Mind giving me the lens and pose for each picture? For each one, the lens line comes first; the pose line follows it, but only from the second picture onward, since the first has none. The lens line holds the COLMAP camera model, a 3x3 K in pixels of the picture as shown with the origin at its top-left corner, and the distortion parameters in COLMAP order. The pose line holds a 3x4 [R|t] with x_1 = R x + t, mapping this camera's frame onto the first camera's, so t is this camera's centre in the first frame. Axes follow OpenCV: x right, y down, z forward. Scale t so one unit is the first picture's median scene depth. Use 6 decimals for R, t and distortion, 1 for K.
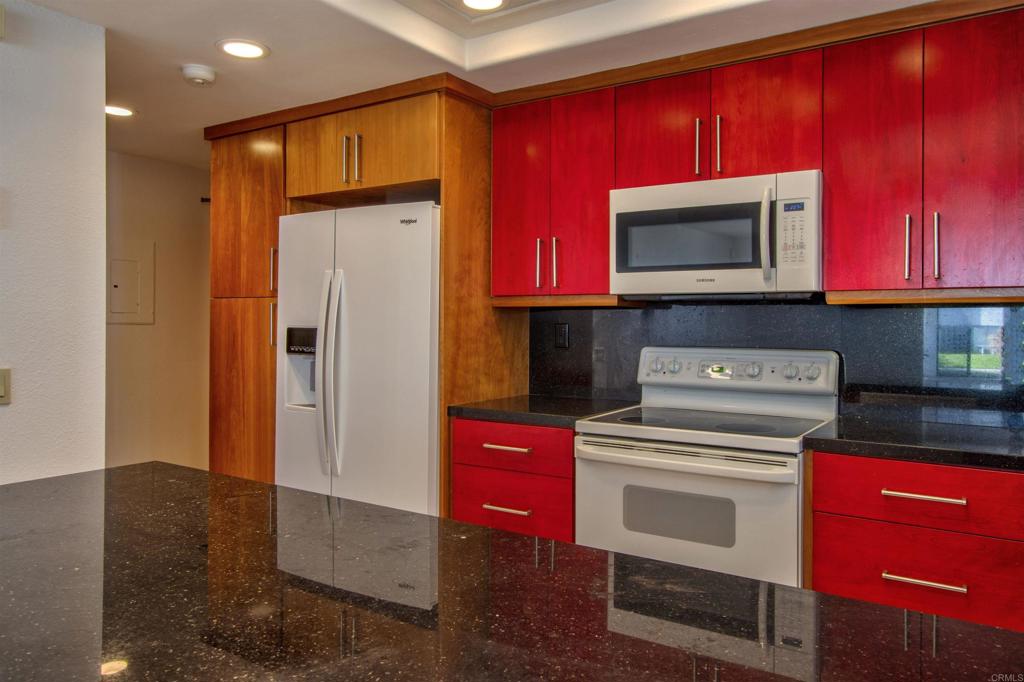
lens RADIAL K [[741.3, 0, 511.9], [0, 741.3, 321.5], [0, 0, 1]] dist [-0.003187, -0.000666]
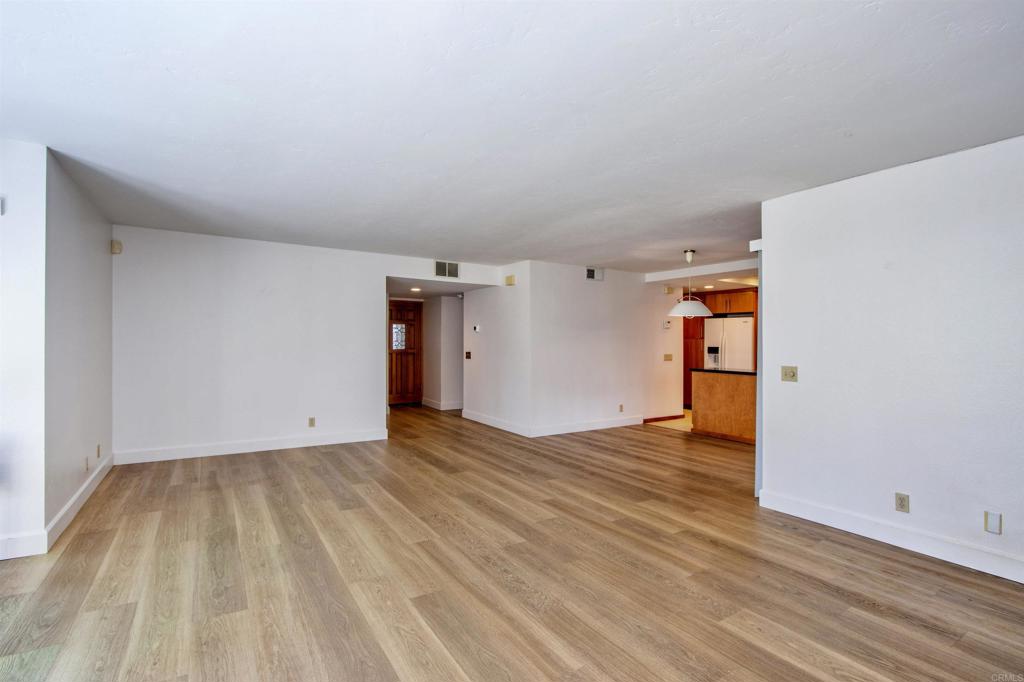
lens RADIAL K [[477.8, 0, 510.9], [0, 477.8, 343.9], [0, 0, 1]] dist [-0.014925, 0.000076]
pose [[0.917375, 0.002908, -0.398013, -0.303430], [-0.003353, 0.999994, -0.000421, -0.004455], [0.398009, 0.001720, 0.917380, -2.124555]]
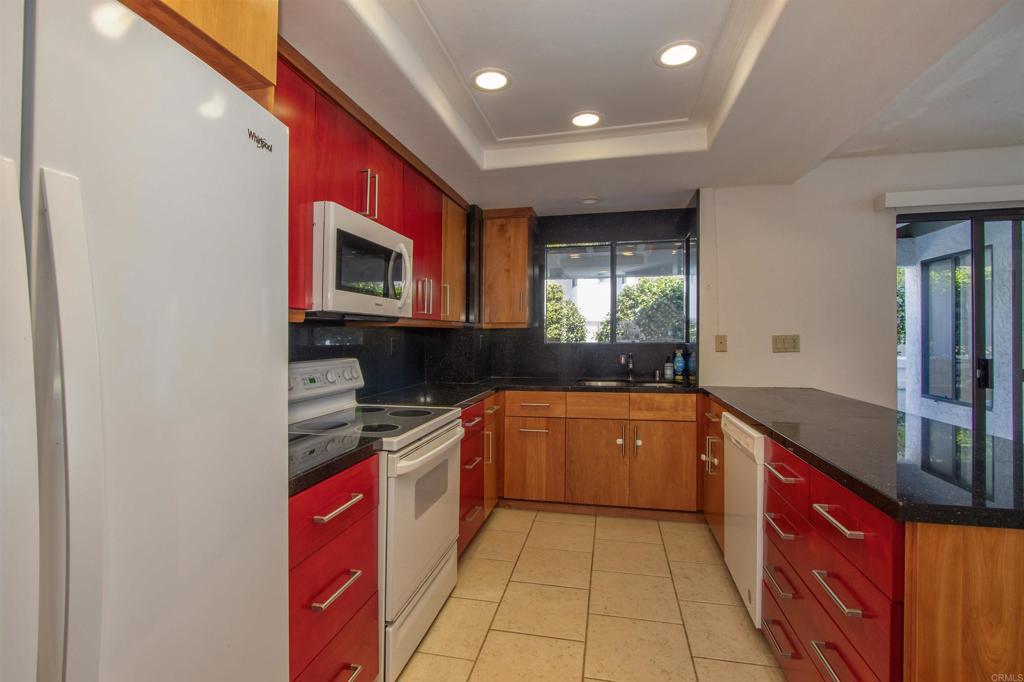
lens RADIAL K [[478.0, 0, 507.0], [0, 478.0, 332.4], [0, 0, 1]] dist [-0.015017, 0.000084]
pose [[-0.371714, 0.004106, 0.928338, -0.516674], [0.006284, 0.999978, -0.001907, -0.006665], [-0.928326, 0.005125, -0.371732, 1.011124]]
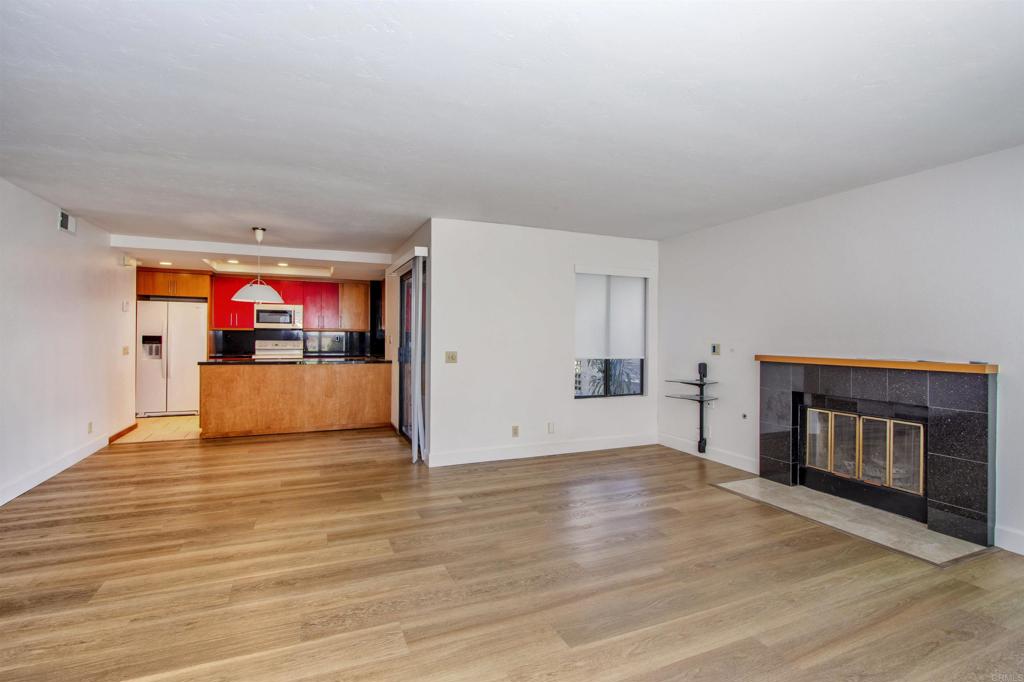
lens RADIAL K [[478.0, 0, 507.0], [0, 478.0, 332.4], [0, 0, 1]] dist [-0.015017, 0.000084]
pose [[0.535345, 0.007641, 0.844599, -1.416604], [-0.006743, 0.999966, -0.004772, -0.007857], [-0.844607, -0.003140, 0.535378, -1.722043]]
